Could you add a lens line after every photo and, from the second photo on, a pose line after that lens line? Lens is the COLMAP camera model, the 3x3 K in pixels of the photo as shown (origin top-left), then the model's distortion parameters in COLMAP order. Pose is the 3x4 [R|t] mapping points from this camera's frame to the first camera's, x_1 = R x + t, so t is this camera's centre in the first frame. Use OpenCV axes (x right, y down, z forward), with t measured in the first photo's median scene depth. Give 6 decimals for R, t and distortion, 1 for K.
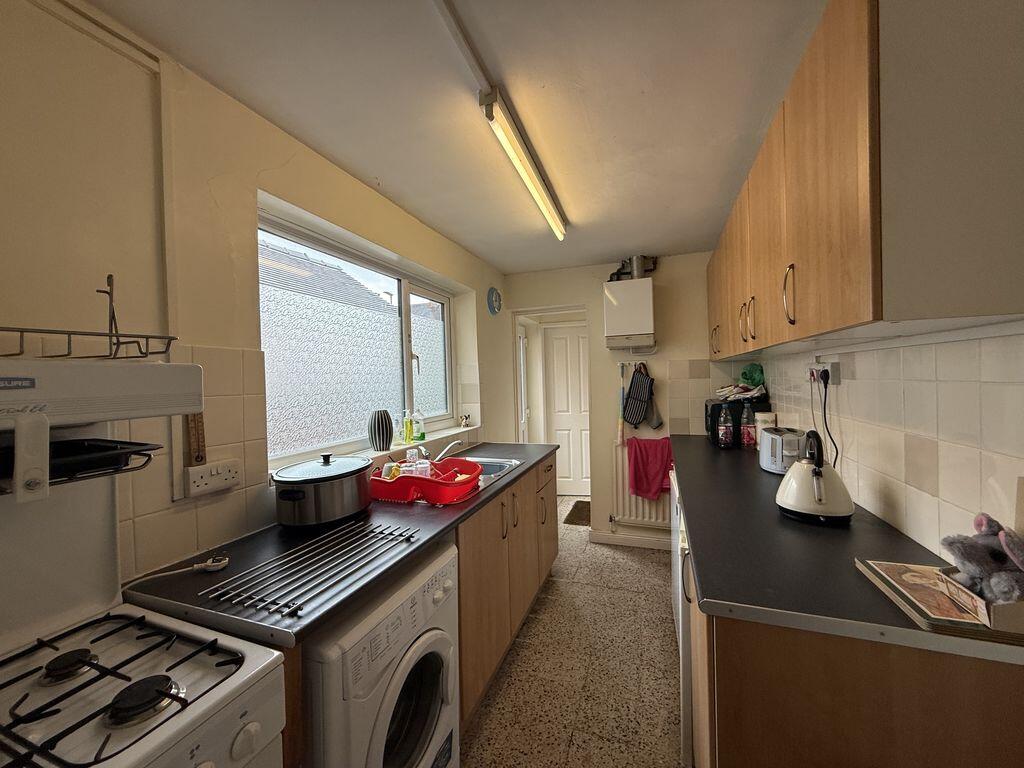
lens RADIAL K [[410.0, 0, 508.6], [0, 410.0, 383.1], [0, 0, 1]] dist [-0.002317, 0.000432]
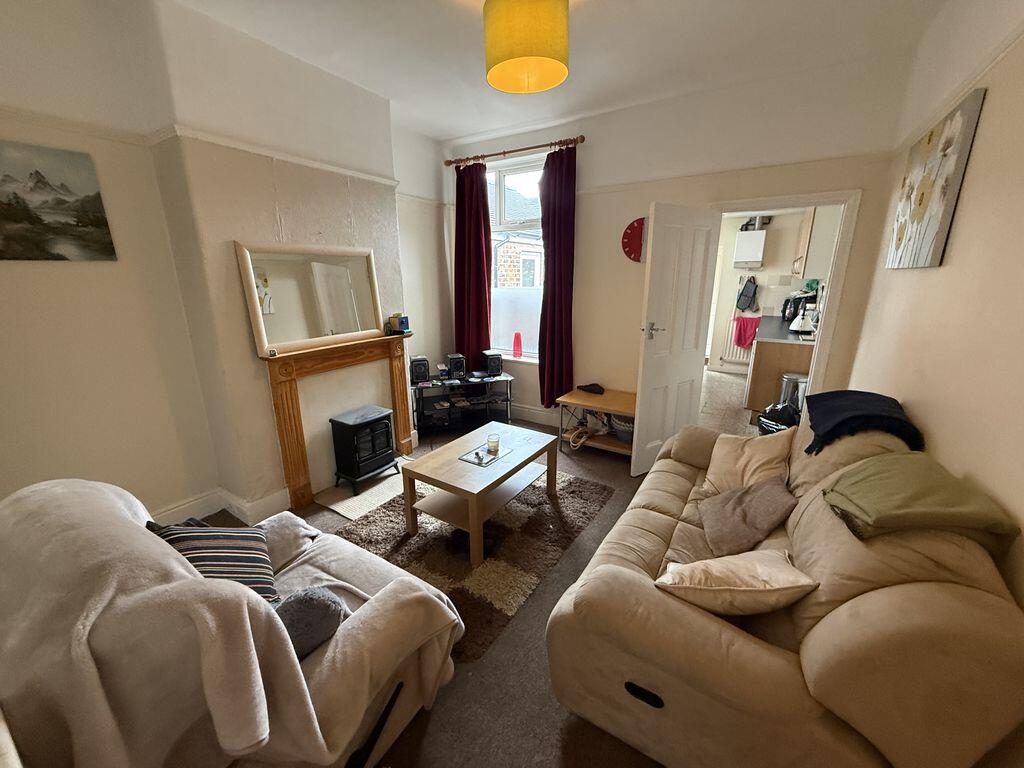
lens RADIAL K [[410.0, 0, 510.6], [0, 410.0, 385.9], [0, 0, 1]] dist [-0.002317, 0.000432]
pose [[0.974756, 0.080836, -0.208124, -0.327055], [-0.025557, 0.966427, 0.255666, -0.015333], [0.221803, -0.243893, 0.944097, -1.154048]]
